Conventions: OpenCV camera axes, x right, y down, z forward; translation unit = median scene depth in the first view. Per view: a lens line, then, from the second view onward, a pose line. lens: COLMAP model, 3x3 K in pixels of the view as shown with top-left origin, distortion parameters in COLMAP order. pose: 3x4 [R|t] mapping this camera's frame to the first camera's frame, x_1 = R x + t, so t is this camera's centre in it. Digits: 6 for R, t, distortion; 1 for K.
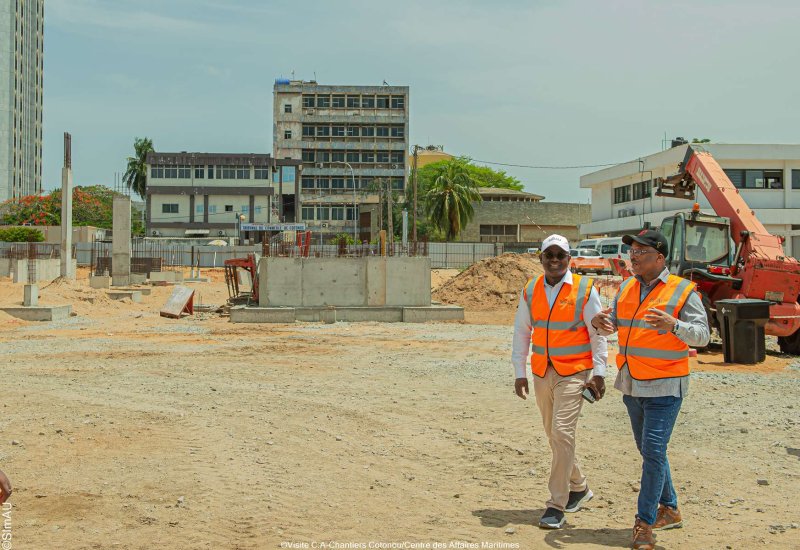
lens RADIAL K [[925.7, 0, 398.6], [0, 925.7, 271.3], [0, 0, 1]] dist [0.036990, 0.000000]
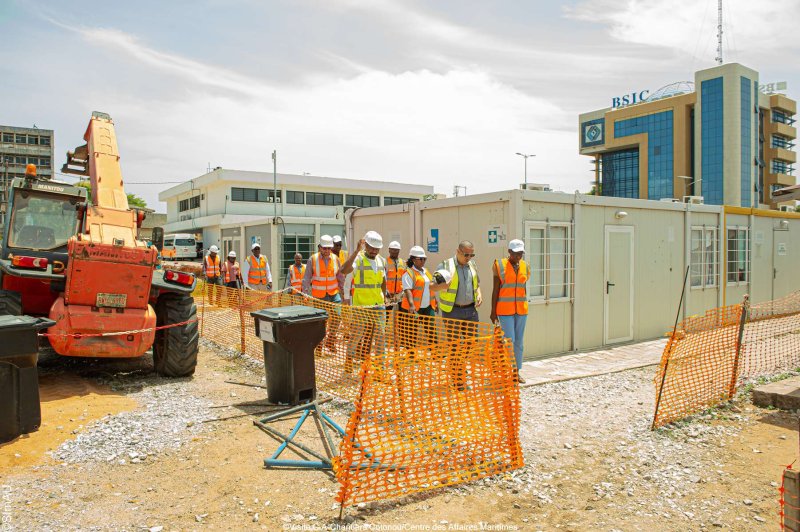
lens RADIAL K [[539.5, 0, 399.1], [0, 539.5, 264.9], [0, 0, 1]] dist [-0.004074, -0.000731]
pose [[0.841857, -0.022273, 0.539241, 0.068829], [0.014390, 0.999719, 0.018826, -0.000407], [-0.539509, -0.008089, 0.841941, 0.106894]]
